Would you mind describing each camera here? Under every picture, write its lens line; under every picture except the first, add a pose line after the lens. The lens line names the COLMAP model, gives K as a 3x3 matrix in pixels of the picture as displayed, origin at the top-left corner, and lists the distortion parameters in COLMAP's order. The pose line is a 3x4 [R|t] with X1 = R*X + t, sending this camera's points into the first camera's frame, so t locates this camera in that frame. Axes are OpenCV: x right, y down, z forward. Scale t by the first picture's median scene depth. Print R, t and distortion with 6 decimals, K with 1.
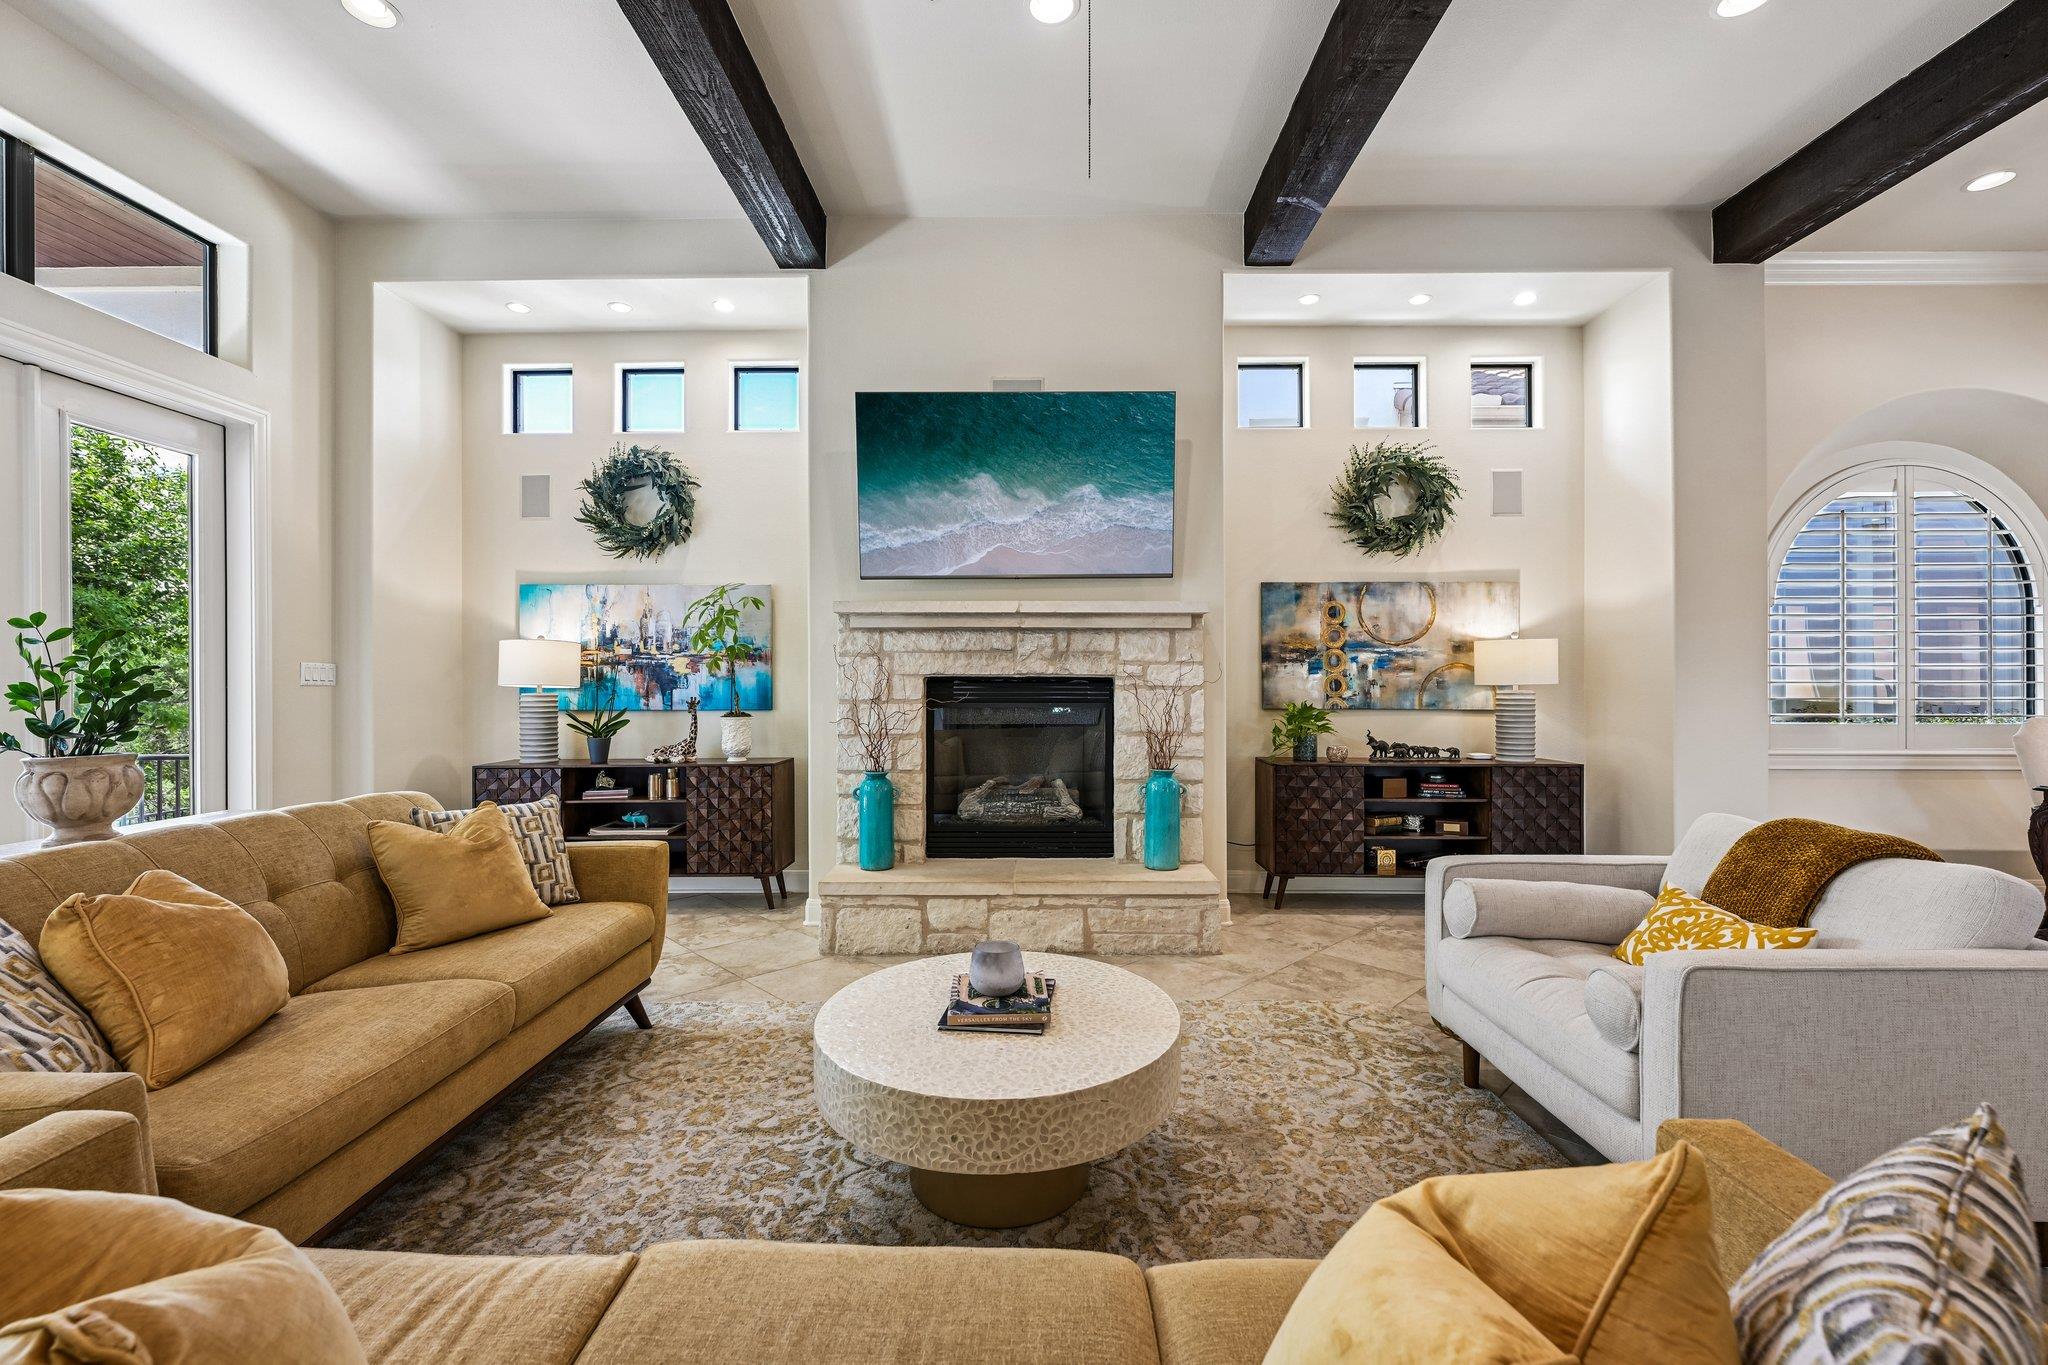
lens RADIAL K [[863.9, 0, 1024.0], [0, 863.9, 682.5], [0, 0, 1]] dist [0.014510, -0.000151]
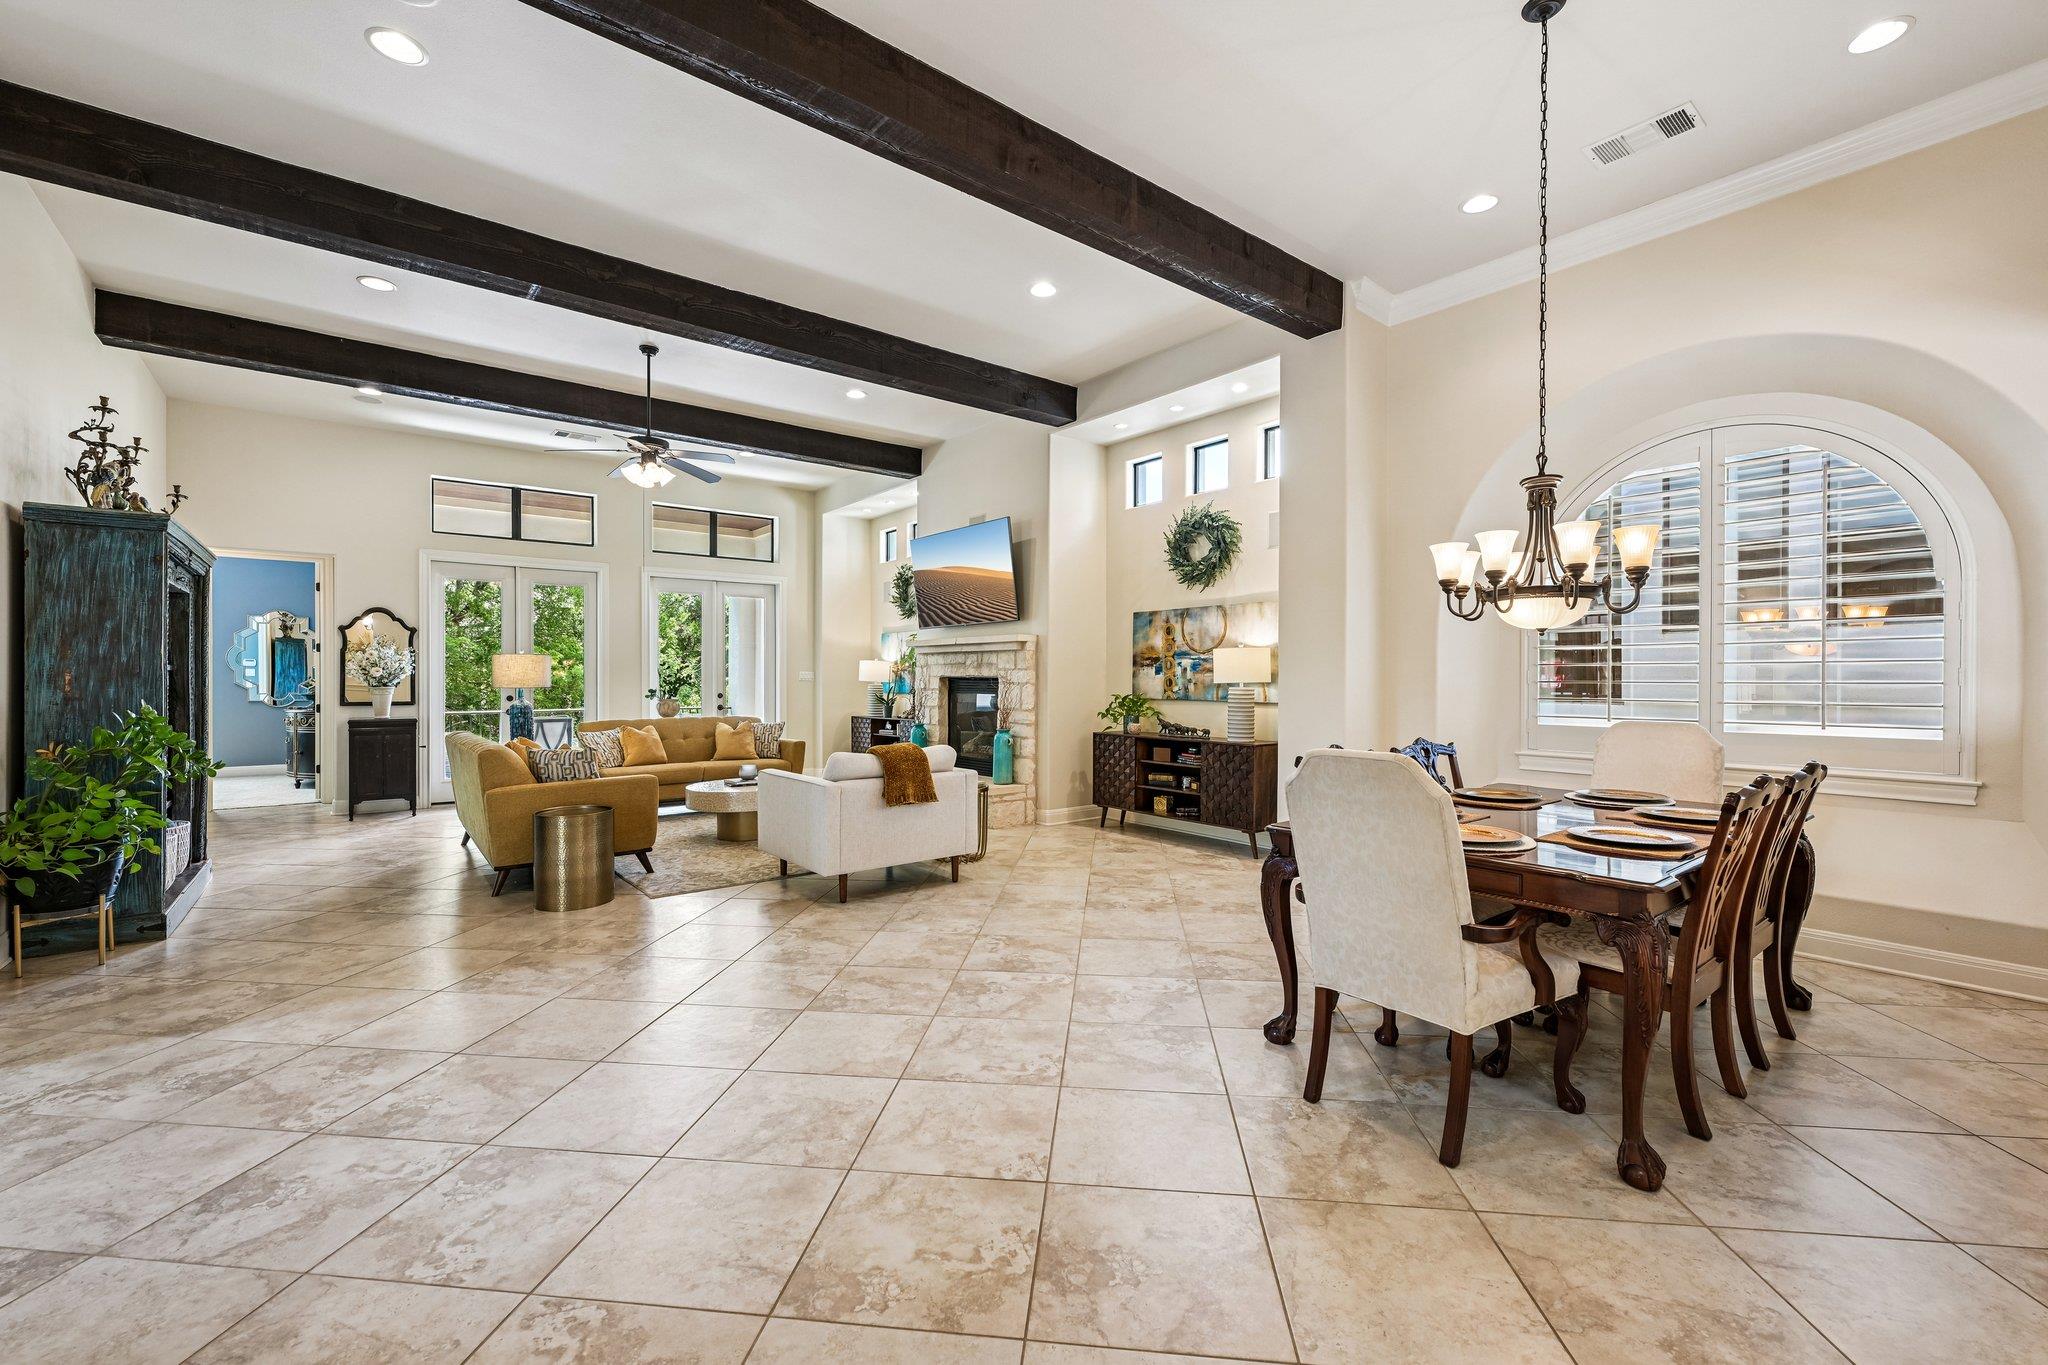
lens RADIAL K [[824.1, 0, 1065.3], [0, 824.1, 725.8], [0, 0, 1]] dist [-0.001126, 0.000061]
pose [[0.661672, 0.043615, -0.748524, 1.257749], [-0.002644, 0.998436, 0.055840, -0.001336], [0.749789, -0.034969, 0.660753, -0.018100]]
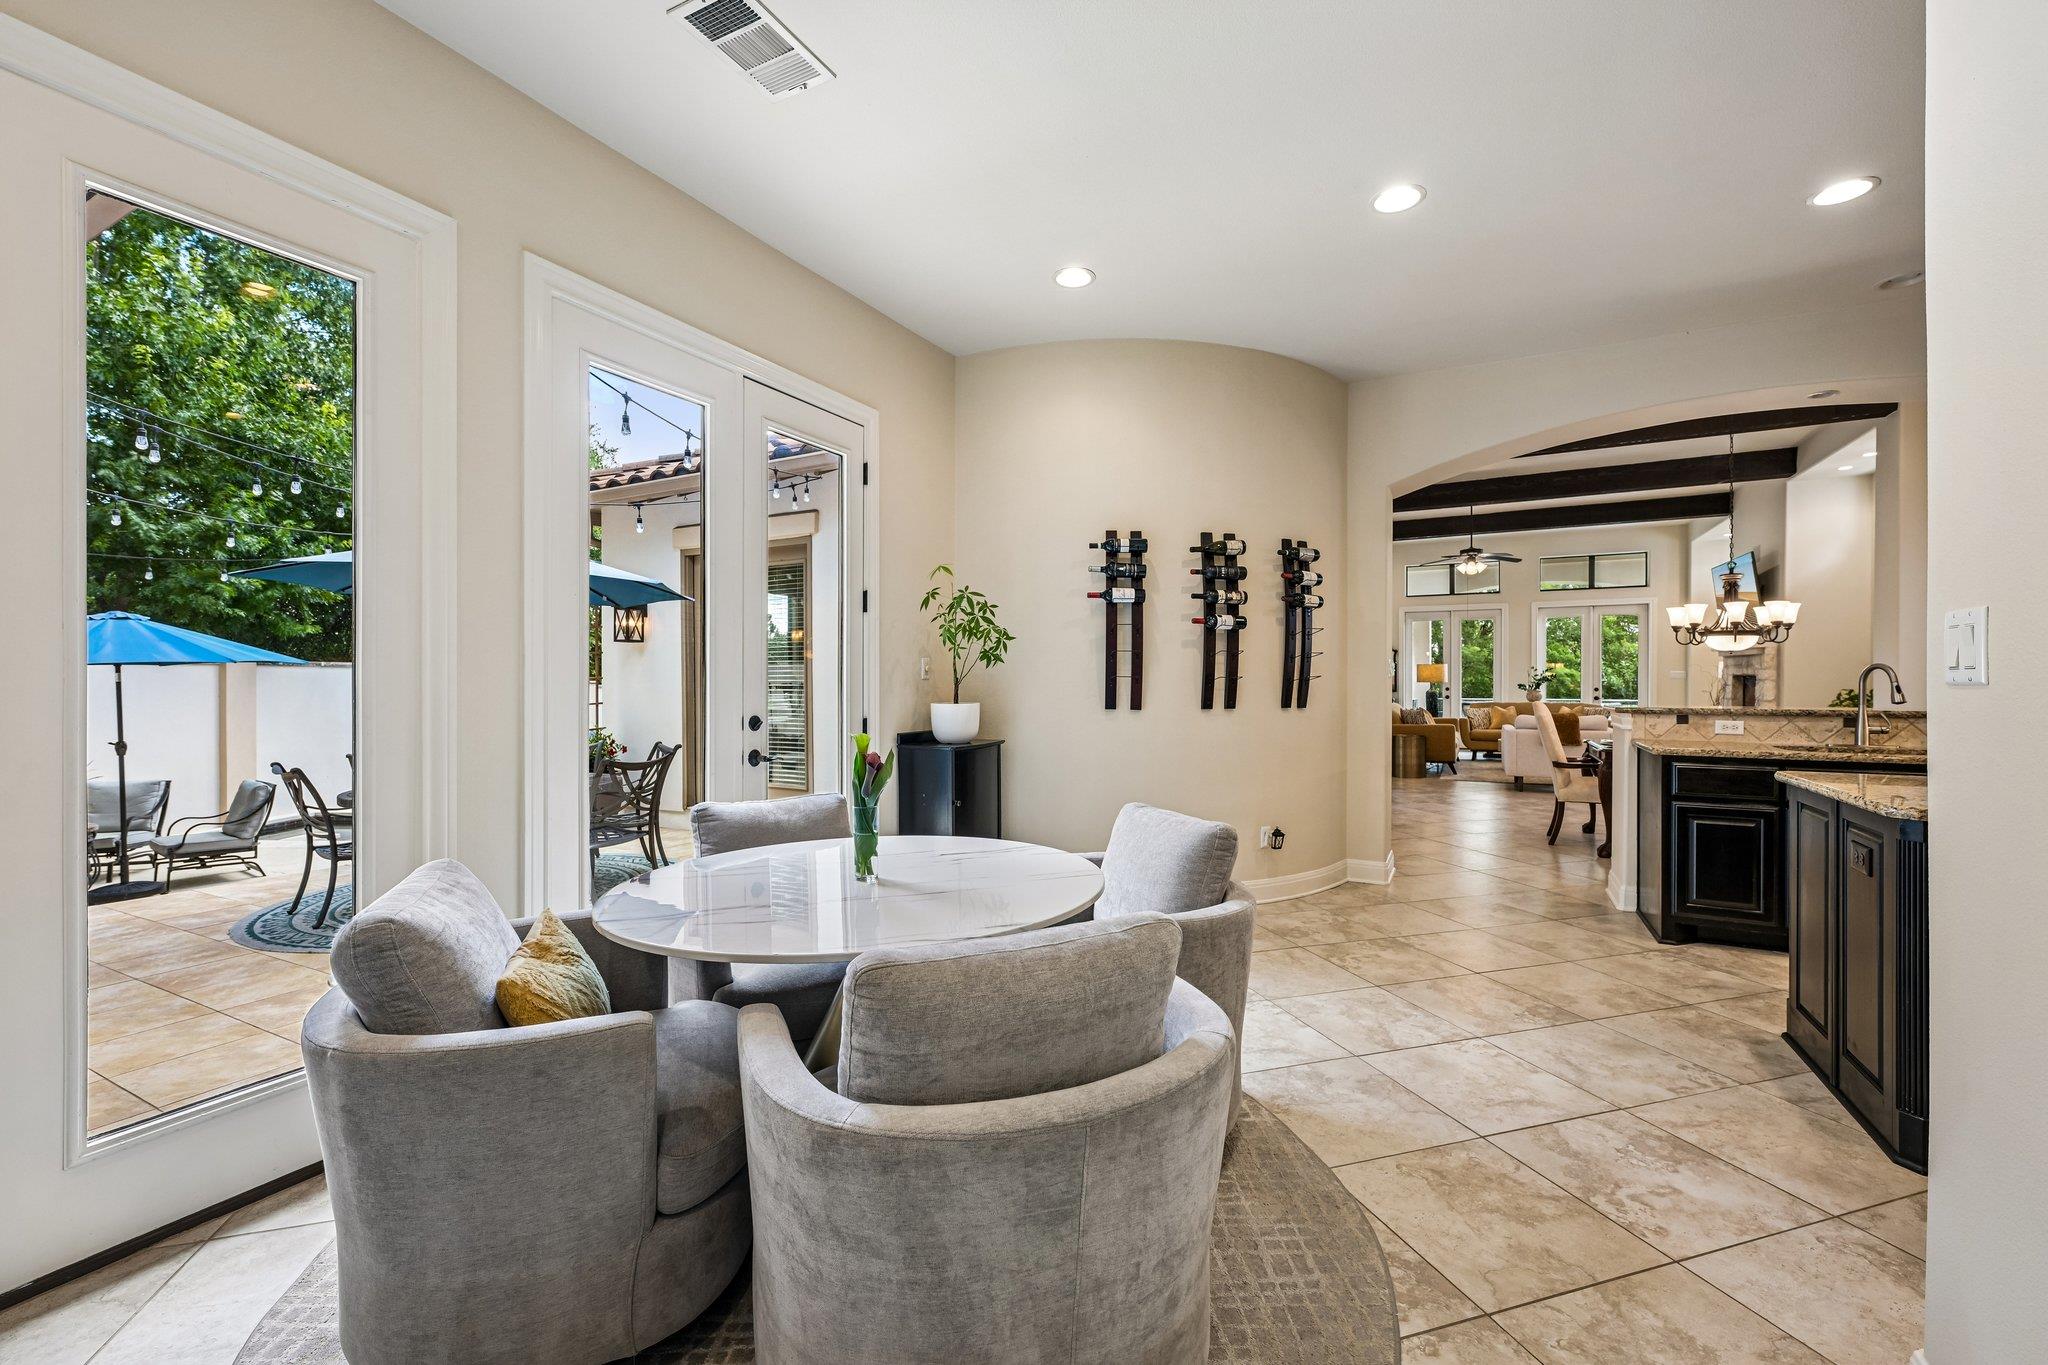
lens RADIAL K [[850.1, 0, 1024.0], [0, 850.1, 682.5], [0, 0, 1]] dist [-0.000847, -0.000515]
pose [[-0.445009, 0.003829, -0.895518, 2.498117], [-0.002706, 0.999981, 0.005620, 0.004086], [0.895522, 0.004924, -0.444990, 0.249001]]
